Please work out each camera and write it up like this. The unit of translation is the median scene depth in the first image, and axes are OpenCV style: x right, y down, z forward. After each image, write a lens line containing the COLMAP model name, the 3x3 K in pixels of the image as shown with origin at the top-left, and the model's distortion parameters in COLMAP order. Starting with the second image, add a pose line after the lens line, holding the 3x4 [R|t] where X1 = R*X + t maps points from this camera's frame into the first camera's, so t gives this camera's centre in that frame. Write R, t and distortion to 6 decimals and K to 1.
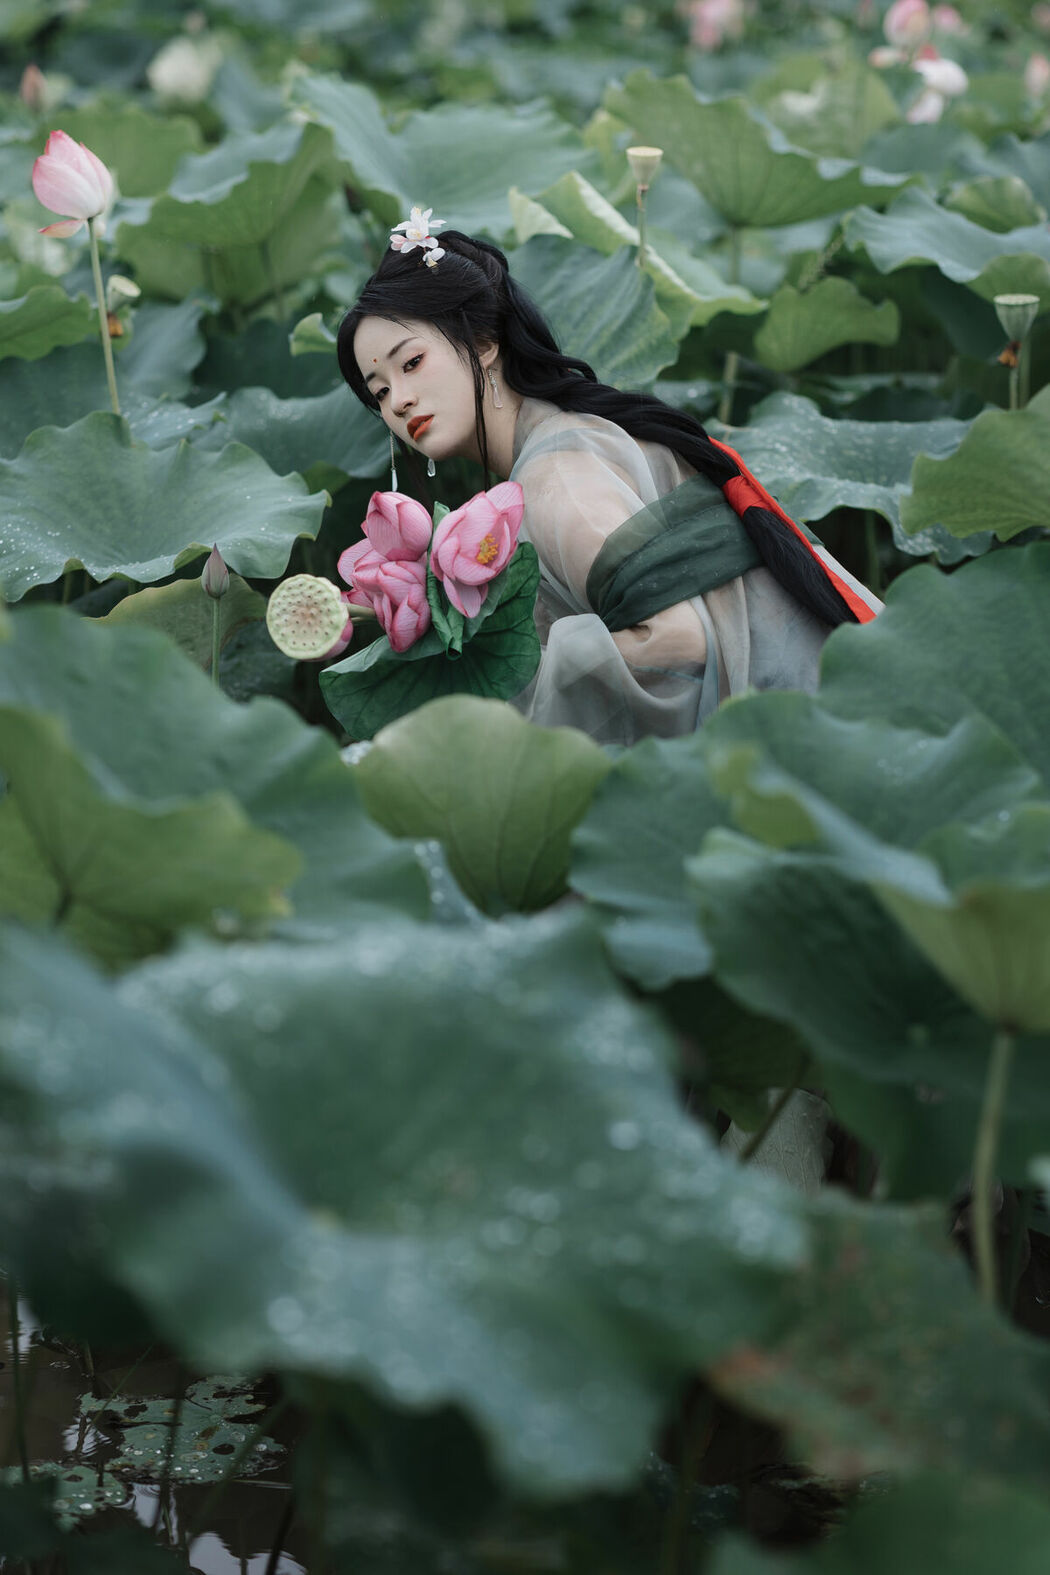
lens RADIAL K [[4465.0, 0, 525.0], [0, 4465.0, 787.5], [0, 0, 1]] dist [0.528397, -20.333324]
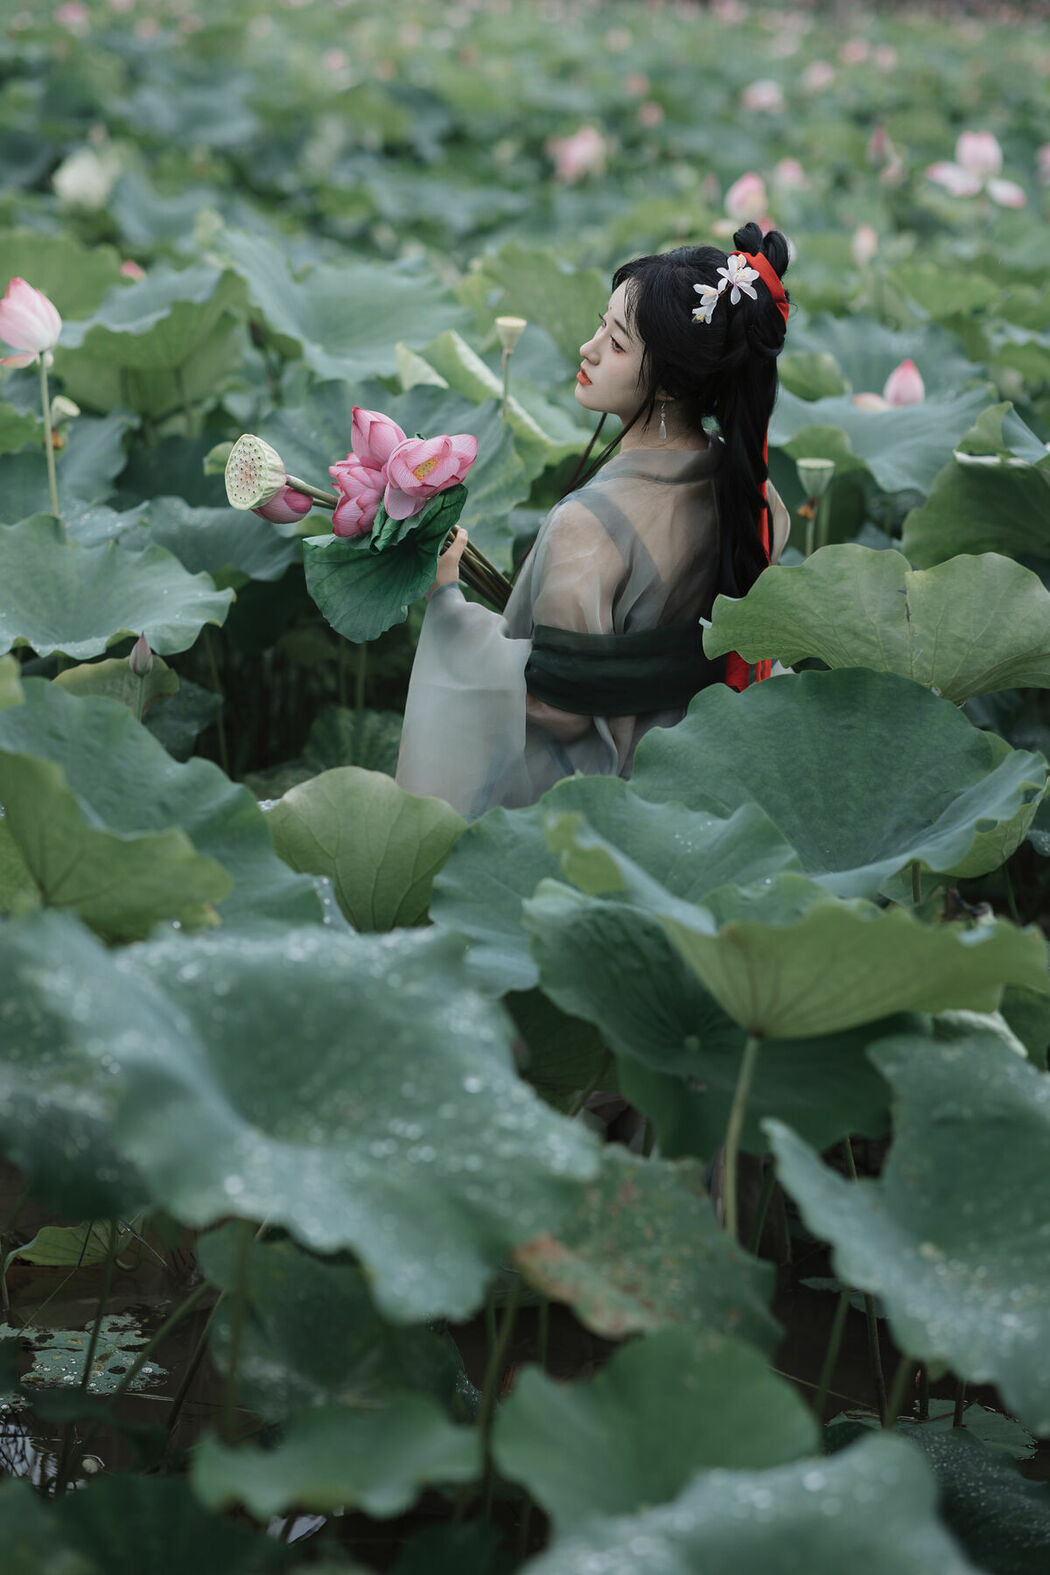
lens RADIAL K [[4465.0, 0, 525.0], [0, 4465.0, 787.5], [0, 0, 1]] dist [0.528397, -20.333324]
pose [[0.997808, 0.053546, 0.038890, -0.010651], [-0.052808, 0.998409, -0.019762, 0.006022], [-0.039886, 0.017665, 0.999048, -0.206500]]
